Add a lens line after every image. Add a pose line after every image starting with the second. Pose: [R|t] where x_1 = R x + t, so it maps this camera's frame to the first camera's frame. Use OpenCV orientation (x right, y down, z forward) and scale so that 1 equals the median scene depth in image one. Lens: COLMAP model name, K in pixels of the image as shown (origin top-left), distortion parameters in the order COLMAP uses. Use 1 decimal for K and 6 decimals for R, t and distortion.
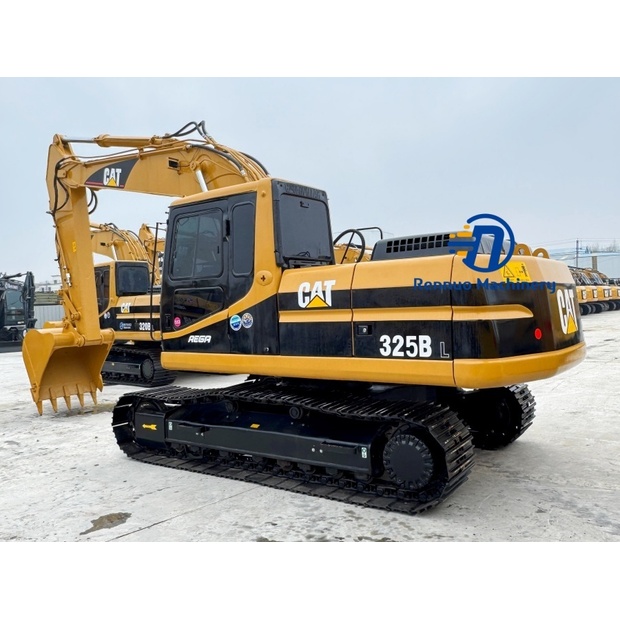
lens RADIAL K [[555.4, 0, 308.9], [0, 555.4, 300.7], [0, 0, 1]] dist [-0.006519, -0.001007]
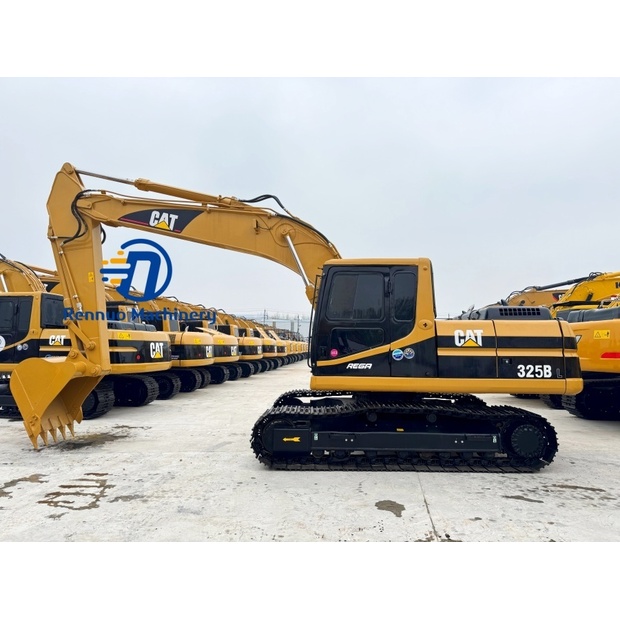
lens RADIAL K [[437.8, 0, 310.0], [0, 437.8, 310.0], [0, 0, 1]] dist [0.079246, -0.108758]
pose [[0.824219, 0.092490, 0.558667, -1.025280], [-0.041992, 0.993838, -0.102583, 0.054746], [-0.564713, 0.061091, 0.823023, 0.215926]]
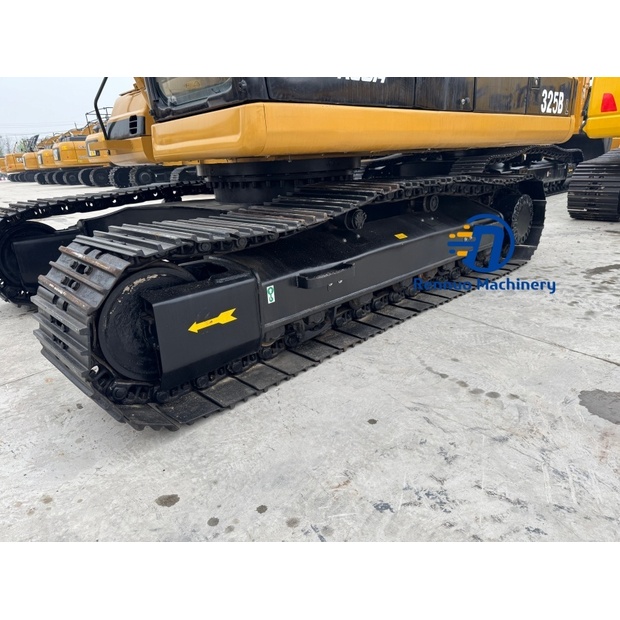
lens RADIAL K [[437.8, 0, 310.0], [0, 437.8, 310.0], [0, 0, 1]] dist [0.079246, -0.108758]
pose [[0.192622, -0.291466, 0.936987, -0.695839], [0.037357, 0.956355, 0.289810, 0.169486], [-0.980562, -0.020821, 0.195103, 1.102474]]
